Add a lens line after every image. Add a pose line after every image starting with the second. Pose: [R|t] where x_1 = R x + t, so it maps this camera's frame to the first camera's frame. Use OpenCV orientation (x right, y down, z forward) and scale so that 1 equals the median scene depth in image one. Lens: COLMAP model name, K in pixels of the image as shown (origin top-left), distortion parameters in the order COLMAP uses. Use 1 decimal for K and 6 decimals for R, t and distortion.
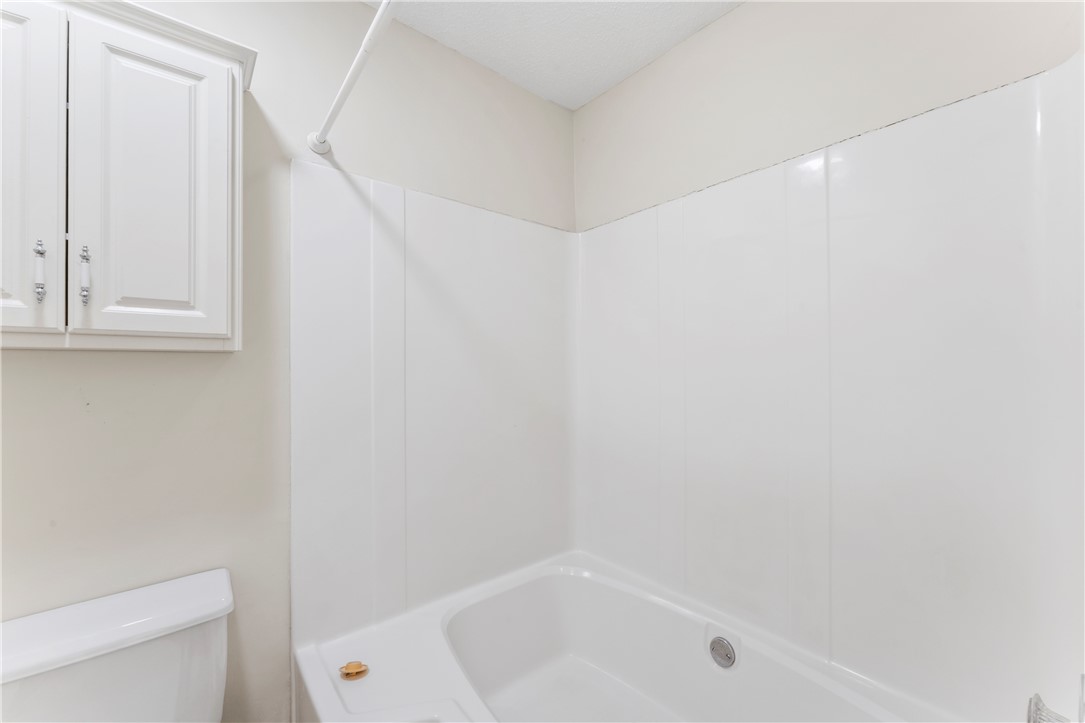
lens RADIAL K [[442.8, 0, 539.1], [0, 442.8, 363.5], [0, 0, 1]] dist [0.001307, -0.000019]
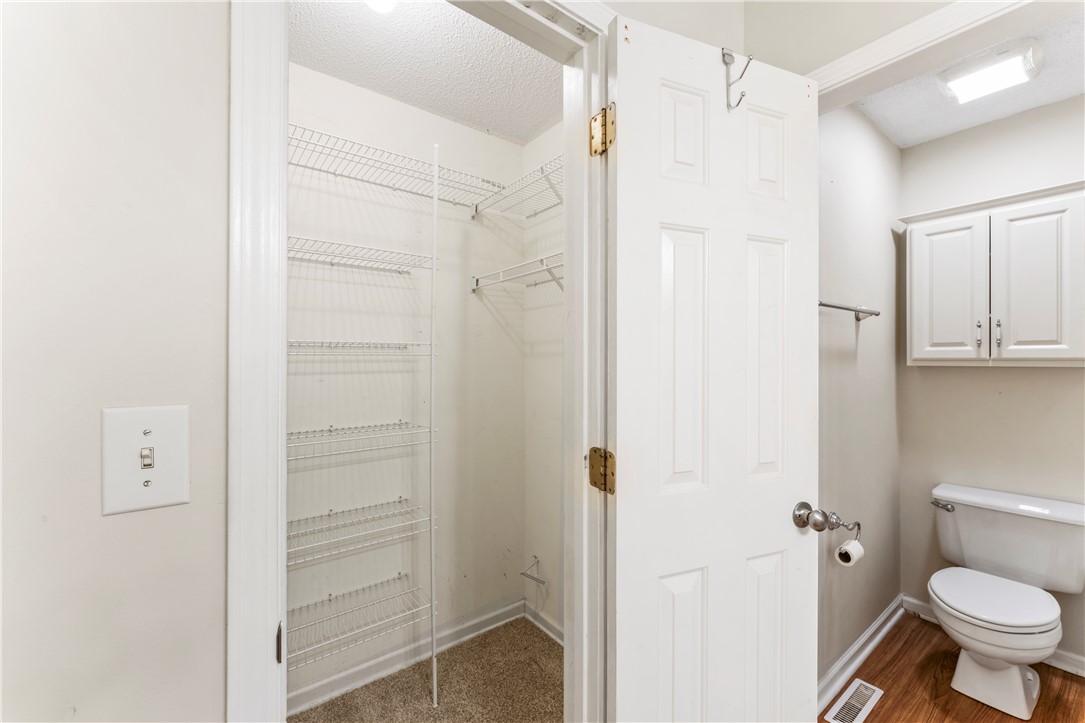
lens RADIAL K [[442.8, 0, 538.9], [0, 442.8, 363.1], [0, 0, 1]] dist [0.001307, -0.000019]
pose [[-0.022340, -0.001493, -0.999749, 1.182269], [0.002969, 0.999994, -0.001559, -0.056196], [0.999746, -0.003003, -0.022335, -1.187830]]
